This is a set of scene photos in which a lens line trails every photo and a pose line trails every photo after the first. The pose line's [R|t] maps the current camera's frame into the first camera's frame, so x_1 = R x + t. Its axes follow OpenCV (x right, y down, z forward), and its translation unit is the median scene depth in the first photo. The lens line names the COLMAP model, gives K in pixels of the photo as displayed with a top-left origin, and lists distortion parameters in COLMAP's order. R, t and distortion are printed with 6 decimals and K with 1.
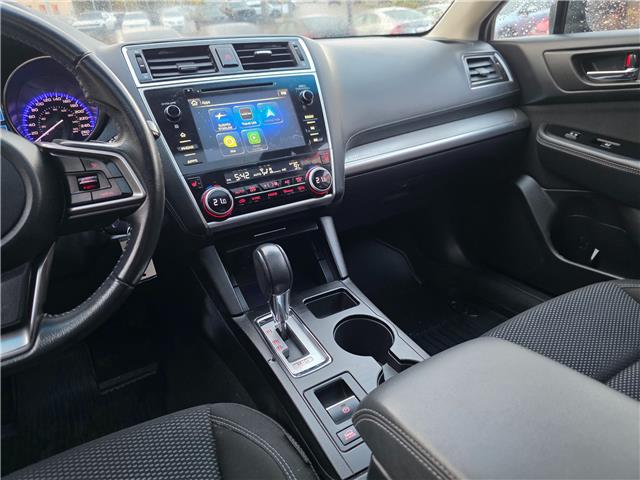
lens RADIAL K [[429.5, 0, 319.1], [0, 429.5, 243.3], [0, 0, 1]] dist [0.044024, -0.047364]
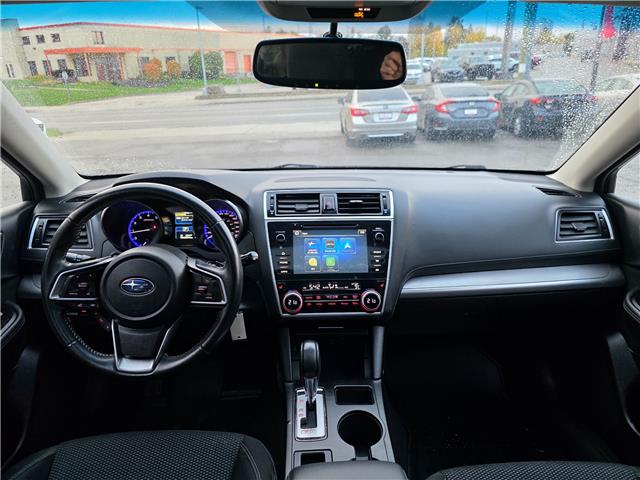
lens RADIAL K [[427.7, 0, 321.1], [0, 427.7, 256.4], [0, 0, 1]] dist [0.067874, -0.045402]
pose [[0.887686, 0.206180, -0.411708, 0.396971], [-0.237002, 0.971197, -0.024634, -0.219990], [0.394770, 0.119443, 0.910983, -0.296892]]
